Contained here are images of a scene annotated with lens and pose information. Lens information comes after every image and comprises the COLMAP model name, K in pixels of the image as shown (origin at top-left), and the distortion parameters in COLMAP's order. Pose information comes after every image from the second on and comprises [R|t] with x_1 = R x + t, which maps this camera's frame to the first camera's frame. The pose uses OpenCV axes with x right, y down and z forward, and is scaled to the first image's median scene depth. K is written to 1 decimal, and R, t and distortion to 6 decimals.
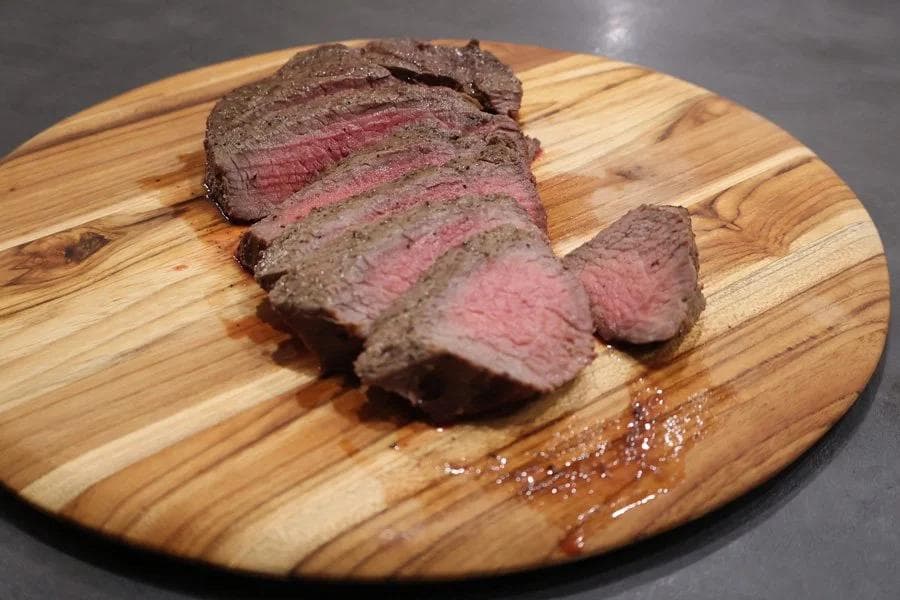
lens RADIAL K [[1112.5, 0, 448.9], [0, 1112.5, 302.8], [0, 0, 1]] dist [0.001214, 0.000000]
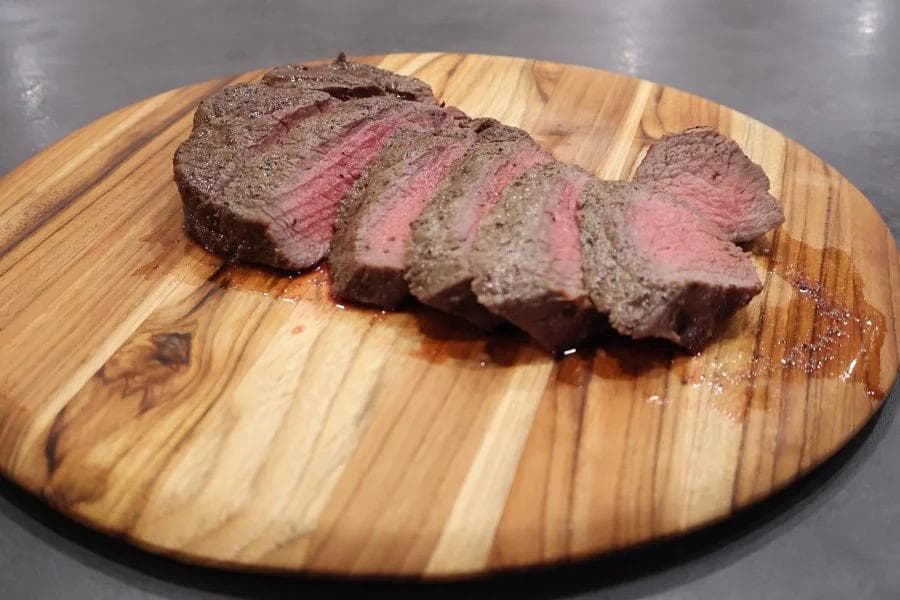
lens RADIAL K [[1112.5, 0, 456.0], [0, 1112.5, 302.0], [0, 0, 1]] dist [0.001214, 0.000000]
pose [[0.804700, -0.314807, 0.503343, -0.637752], [0.335753, 0.940542, 0.051472, -0.060827], [-0.489619, 0.127579, 0.862552, 0.164179]]
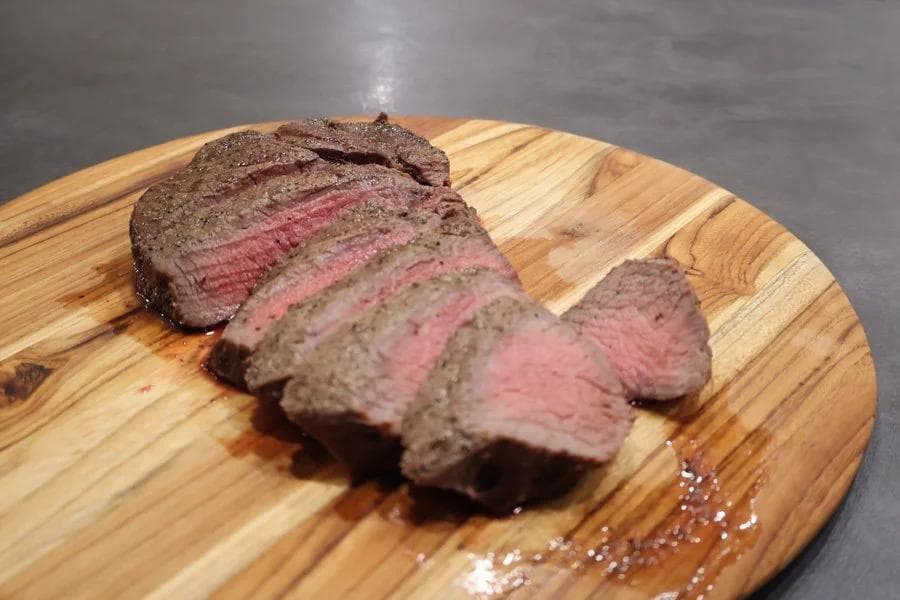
lens RADIAL K [[1112.5, 0, 450.8], [0, 1112.5, 305.6], [0, 0, 1]] dist [0.001214, 0.000000]
pose [[0.969081, -0.123878, 0.213395, -0.202237], [0.136654, 0.989544, -0.046142, -0.024776], [-0.205447, 0.073877, 0.975876, 0.072624]]
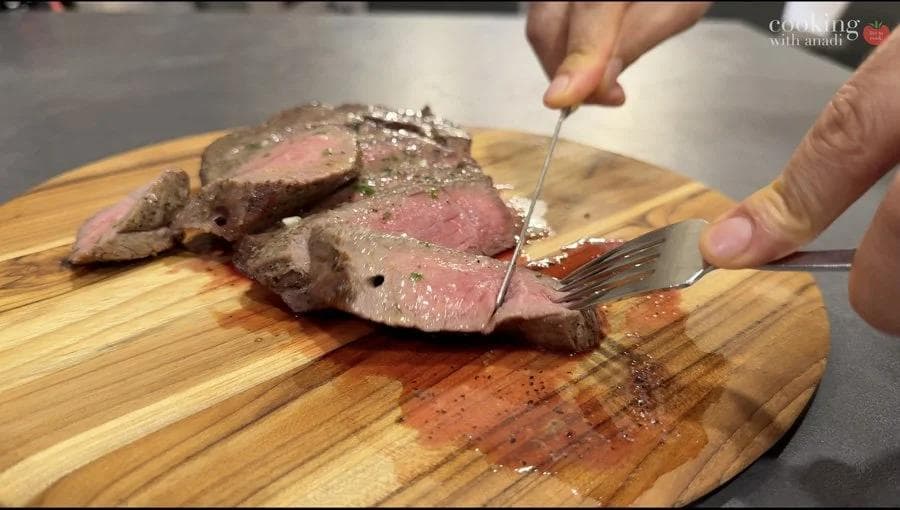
lens RADIAL K [[738.7, 0, 446.9], [0, 738.7, 255.6], [0, 0, 1]] dist [-0.018507, -0.041176]
pose [[0.993433, -0.016335, 0.113247, -0.069280], [0.034887, 0.985870, -0.163837, 0.081965], [-0.108971, 0.166712, 0.979966, 0.316939]]
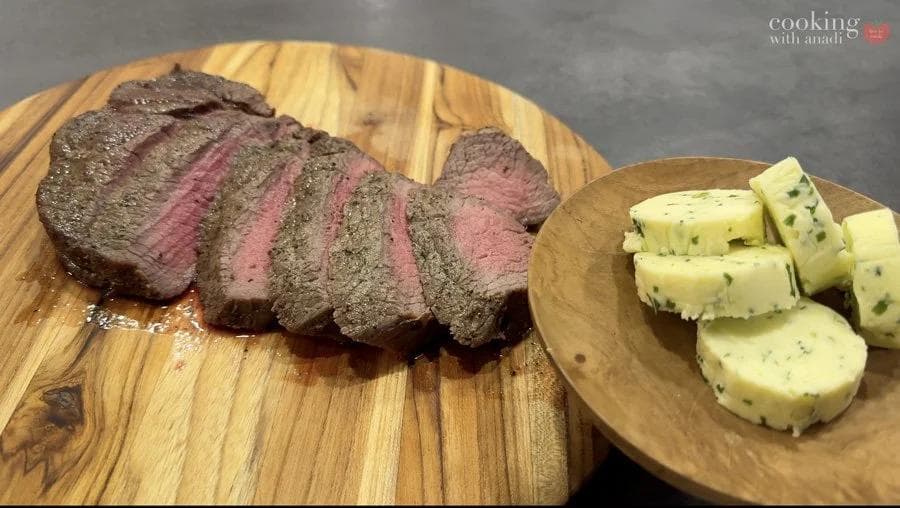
lens RADIAL K [[724.5, 0, 459.4], [0, 724.5, 256.6], [0, 0, 1]] dist [0.015794, -0.083172]
pose [[0.626244, -0.487257, 0.608604, -0.477383], [0.383906, 0.872162, 0.303232, -0.243517], [-0.678554, 0.043749, 0.733247, 0.354161]]
